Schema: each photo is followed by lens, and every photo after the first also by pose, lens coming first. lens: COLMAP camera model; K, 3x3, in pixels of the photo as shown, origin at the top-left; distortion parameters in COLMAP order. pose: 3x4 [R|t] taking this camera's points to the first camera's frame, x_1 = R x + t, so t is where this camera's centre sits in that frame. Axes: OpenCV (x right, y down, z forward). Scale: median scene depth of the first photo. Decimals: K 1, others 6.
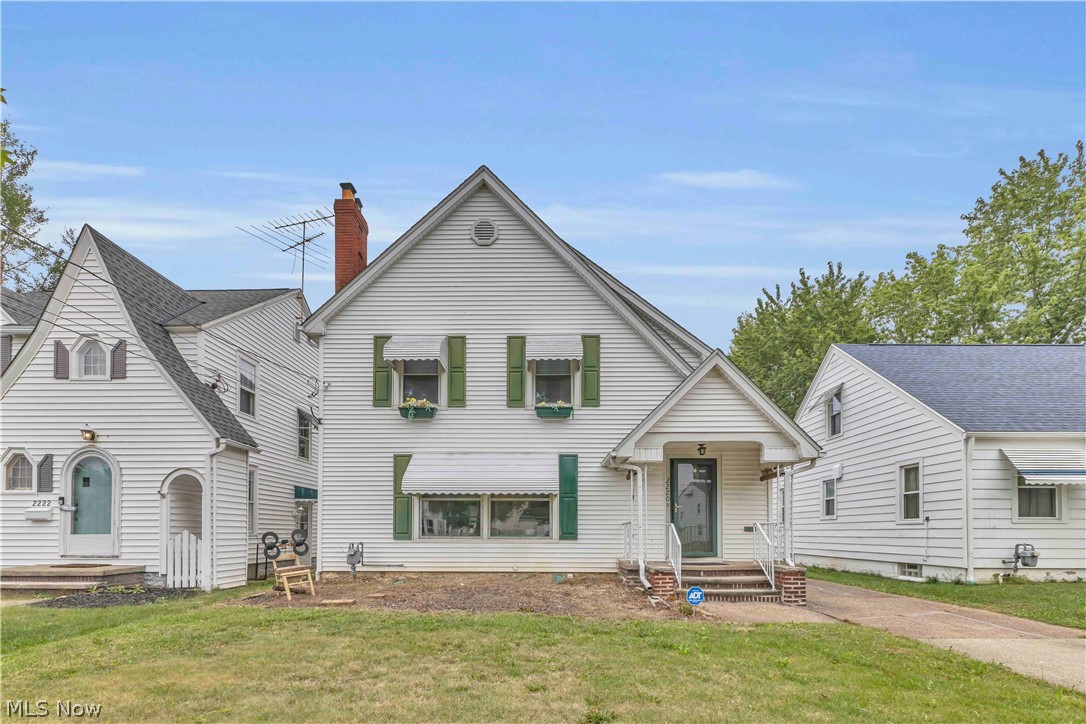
lens RADIAL K [[481.6, 0, 539.9], [0, 481.6, 370.8], [0, 0, 1]] dist [0.004545, -0.000094]
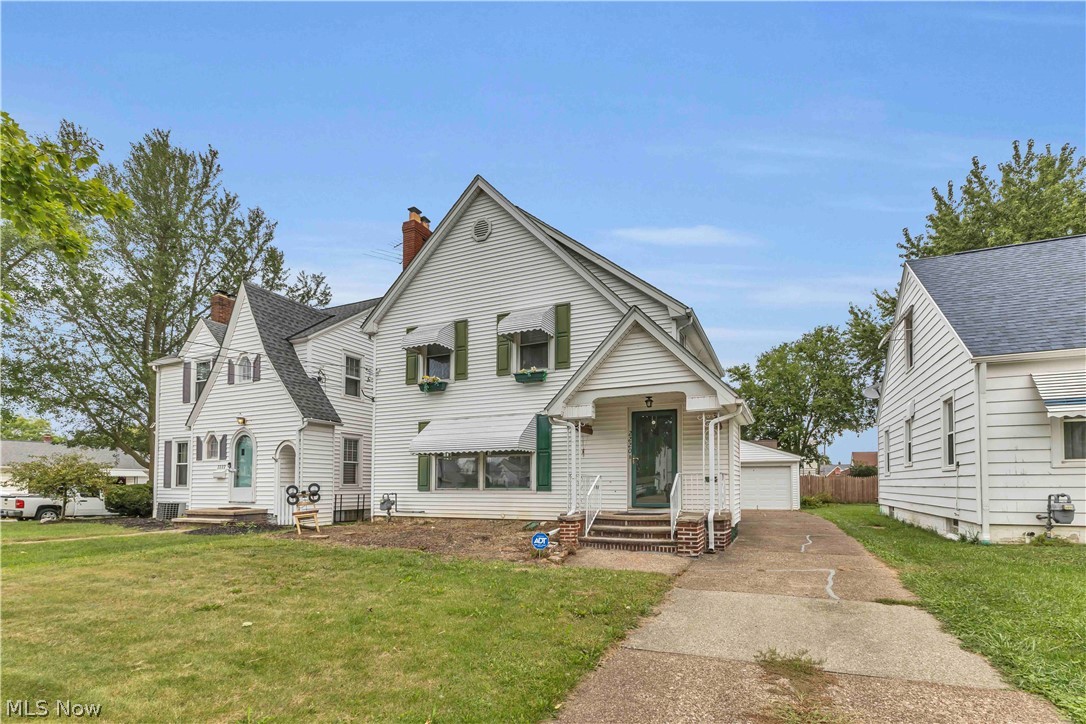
lens RADIAL K [[460.1, 0, 546.6], [0, 460.1, 304.3], [0, 0, 1]] dist [0.001165, 0.000037]
pose [[0.923963, -0.145351, -0.353788, 0.499789], [0.127833, 0.989140, -0.072530, -0.000739], [0.360488, 0.021789, 0.932509, -0.007509]]
